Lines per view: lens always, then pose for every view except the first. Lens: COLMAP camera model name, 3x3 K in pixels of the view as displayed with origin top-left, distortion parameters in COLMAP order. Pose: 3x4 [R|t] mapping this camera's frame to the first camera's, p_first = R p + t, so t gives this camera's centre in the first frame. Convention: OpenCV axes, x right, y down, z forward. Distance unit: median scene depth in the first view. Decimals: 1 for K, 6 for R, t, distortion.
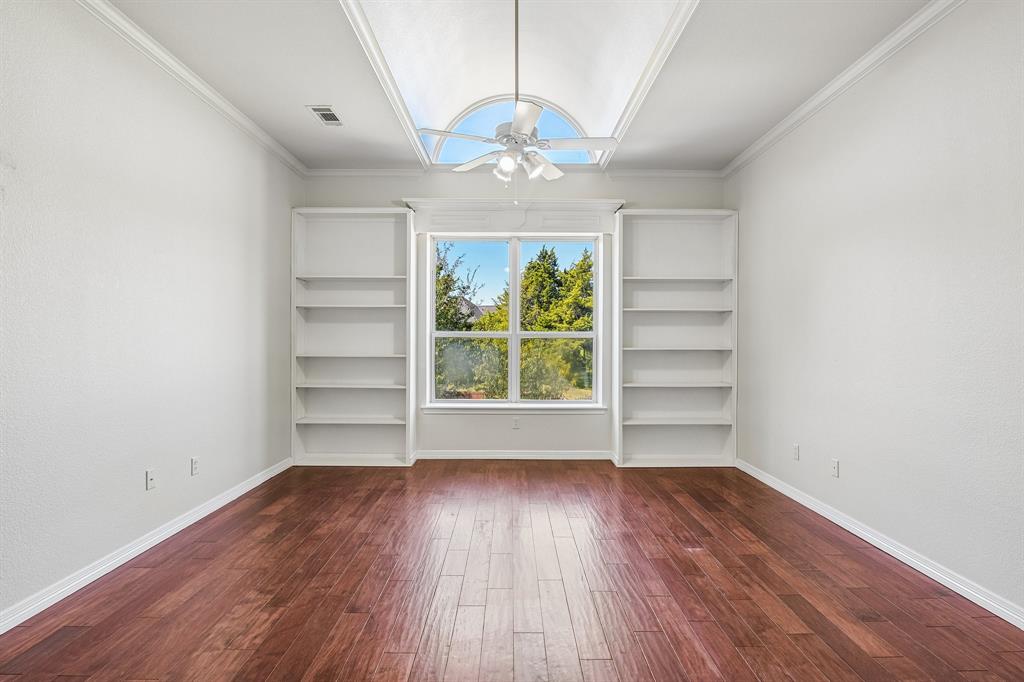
lens RADIAL K [[496.7, 0, 509.5], [0, 496.7, 336.8], [0, 0, 1]] dist [0.000979, -0.000066]
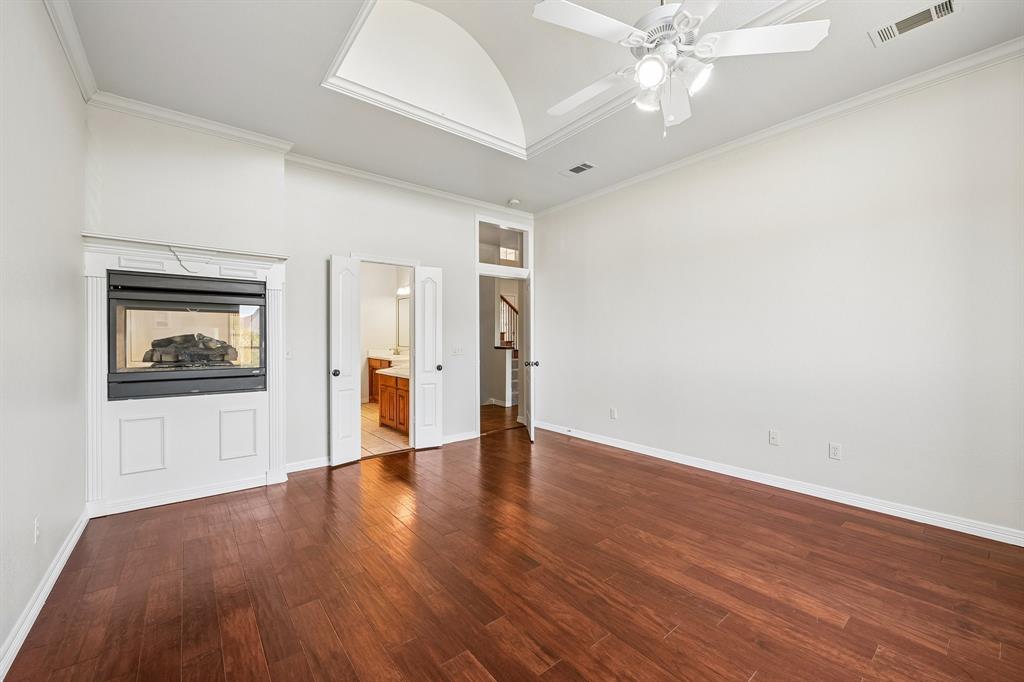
lens RADIAL K [[407.7, 0, 510.2], [0, 407.7, 340.4], [0, 0, 1]] dist [-0.000055, 0.000012]
pose [[-0.777503, -0.006619, -0.628845, 0.477539], [-0.005465, 0.999978, -0.003768, 0.026770], [0.628856, 0.000507, -0.777522, 1.235319]]
